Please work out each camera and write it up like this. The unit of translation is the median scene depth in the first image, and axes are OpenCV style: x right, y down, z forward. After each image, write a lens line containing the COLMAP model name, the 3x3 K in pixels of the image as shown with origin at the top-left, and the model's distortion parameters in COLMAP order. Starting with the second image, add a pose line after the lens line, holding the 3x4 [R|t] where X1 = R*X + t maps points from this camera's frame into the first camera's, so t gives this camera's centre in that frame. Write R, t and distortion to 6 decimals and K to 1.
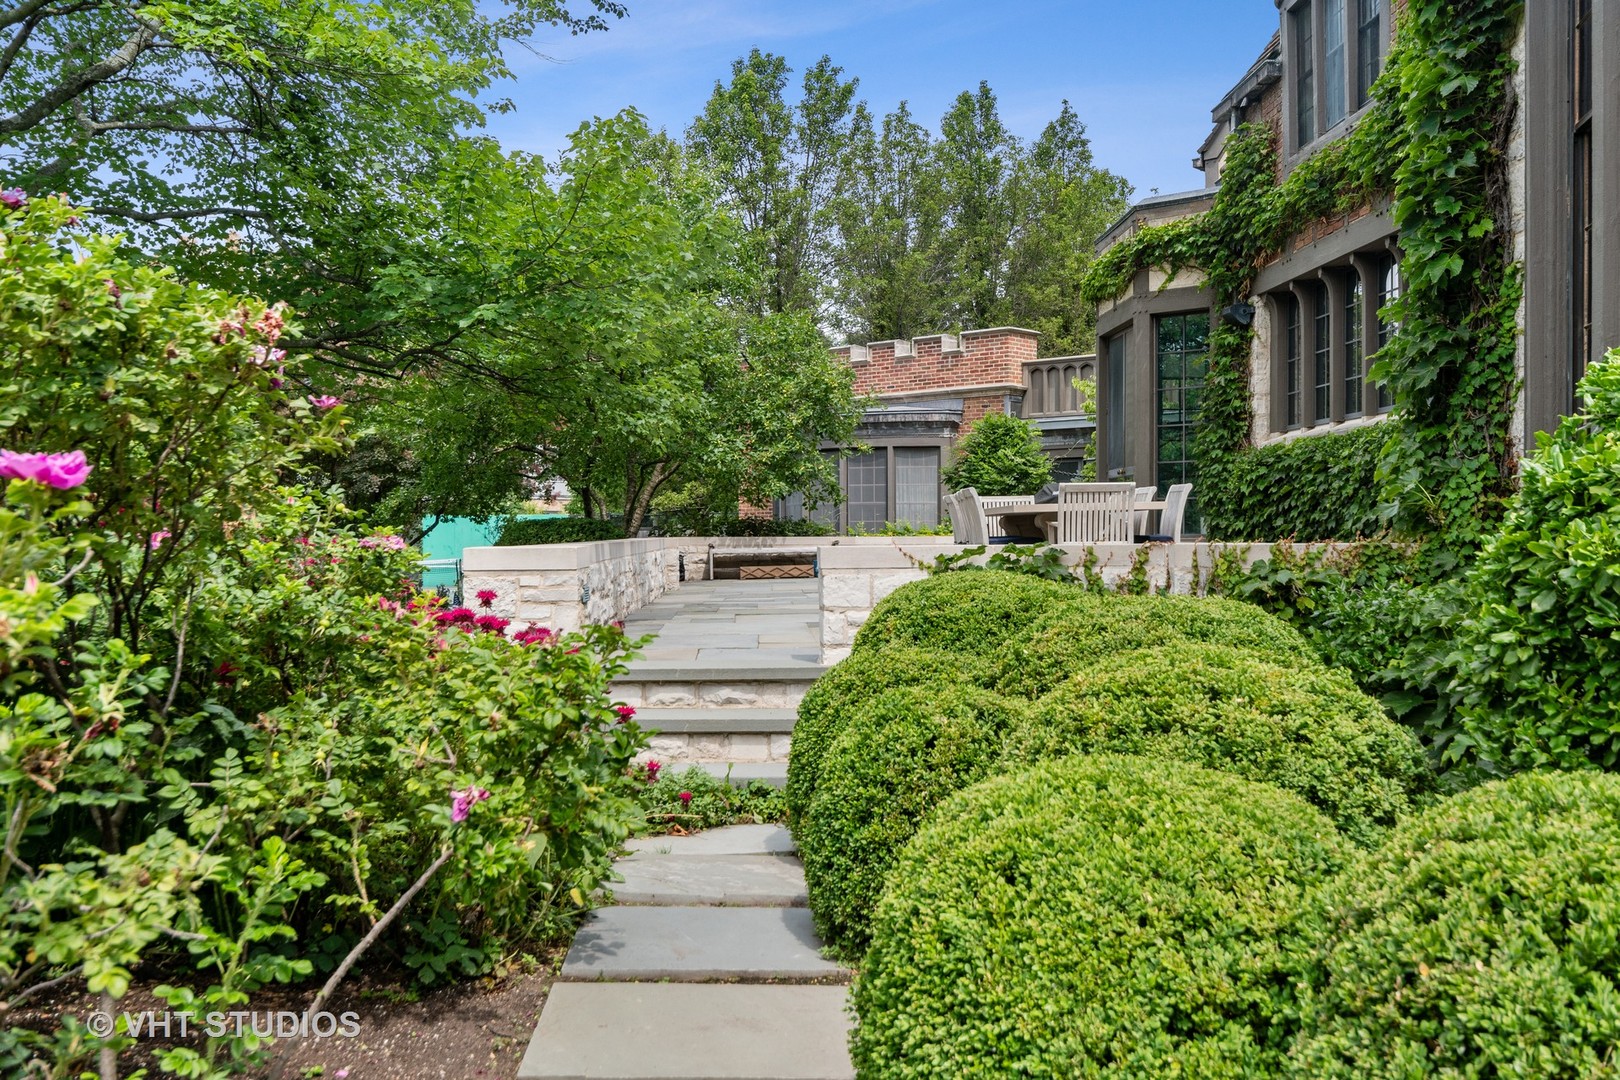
lens RADIAL K [[1407.0, 0, 810.0], [0, 1407.0, 540.0], [0, 0, 1]] dist [0.000811, -0.000407]
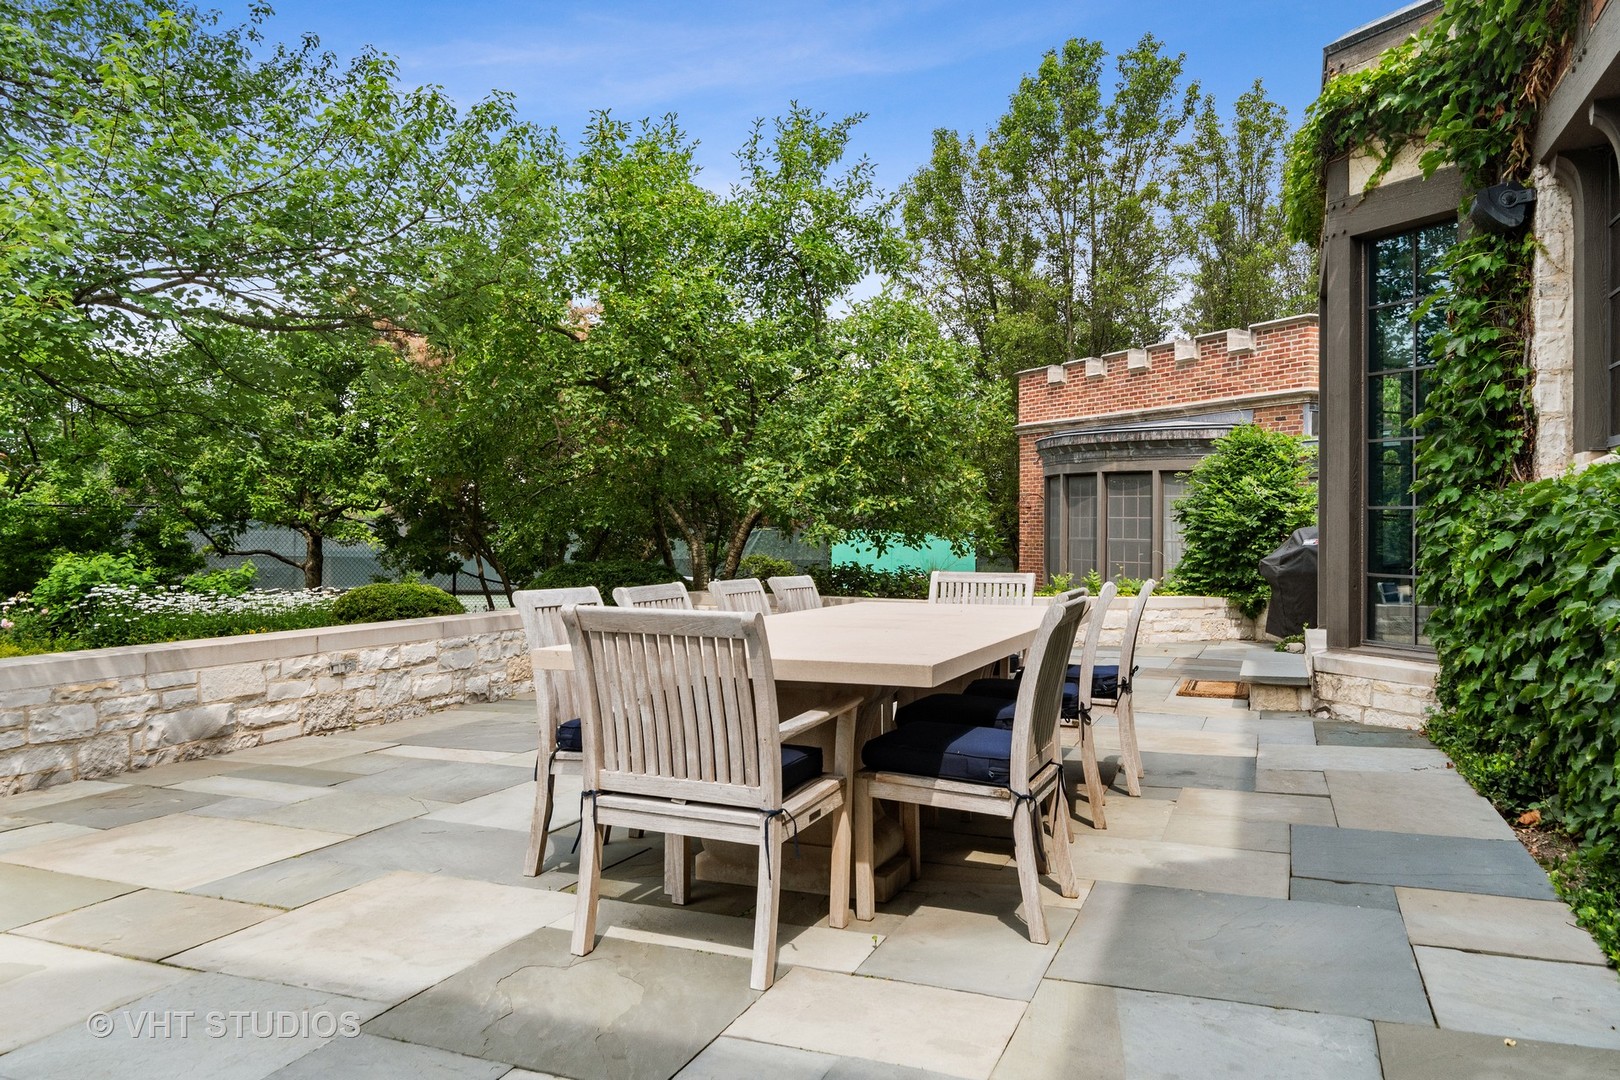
lens RADIAL K [[1183.0, 0, 810.3], [0, 1183.0, 490.0], [0, 0, 1]] dist [0.000885, 0.001224]
pose [[0.920557, 0.008173, -0.390522, 0.203626], [-0.025985, 0.998848, -0.040348, -0.034109], [0.389743, 0.047291, 0.919709, 0.445402]]
